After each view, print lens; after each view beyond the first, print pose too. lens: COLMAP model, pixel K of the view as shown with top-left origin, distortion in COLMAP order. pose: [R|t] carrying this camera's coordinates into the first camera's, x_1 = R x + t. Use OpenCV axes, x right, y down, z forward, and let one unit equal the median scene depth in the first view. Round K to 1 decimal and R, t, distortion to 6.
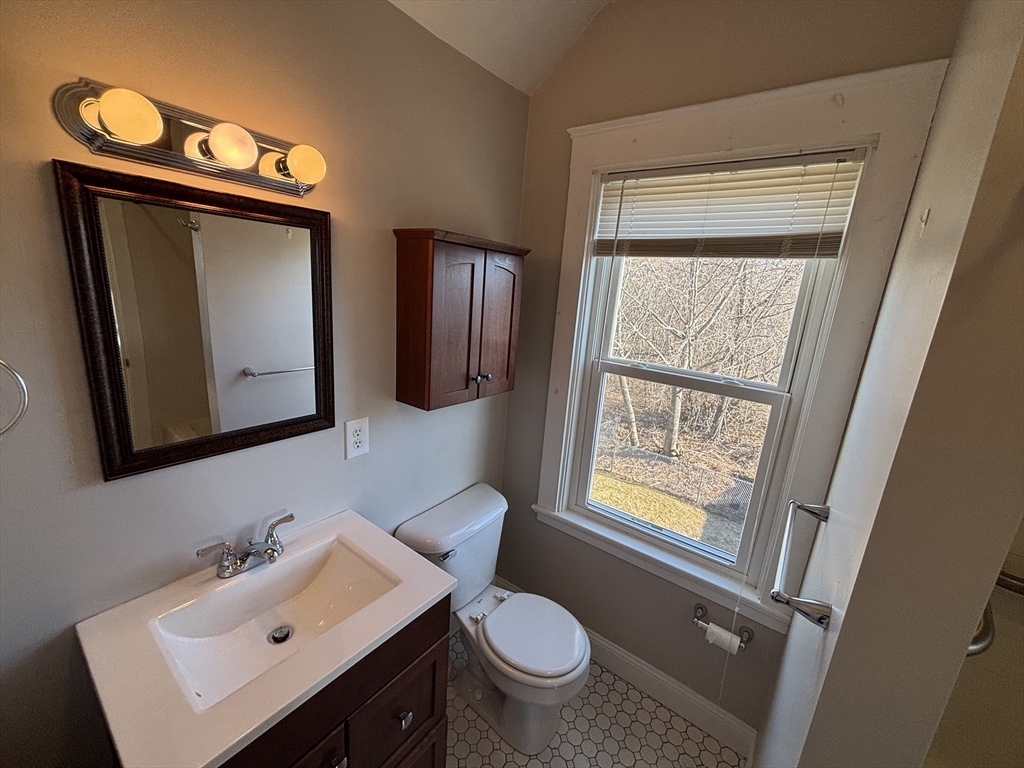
lens RADIAL K [[413.8, 0, 512.8], [0, 413.8, 380.8], [0, 0, 1]] dist [0.002088, -0.000316]
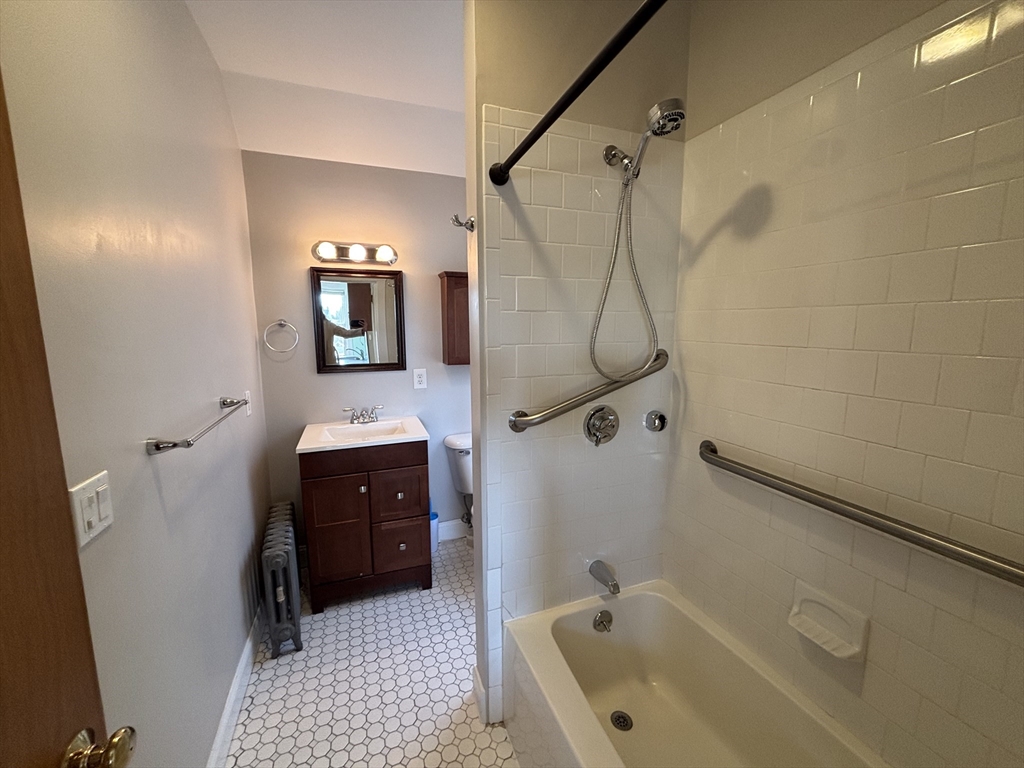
lens RADIAL K [[413.8, 0, 512.7], [0, 413.8, 382.2], [0, 0, 1]] dist [0.002088, -0.000316]
pose [[0.843768, -0.000931, -0.536708, 1.717724], [-0.061438, 0.993257, -0.098311, 0.516791], [0.533180, 0.115926, 0.838021, -0.687591]]
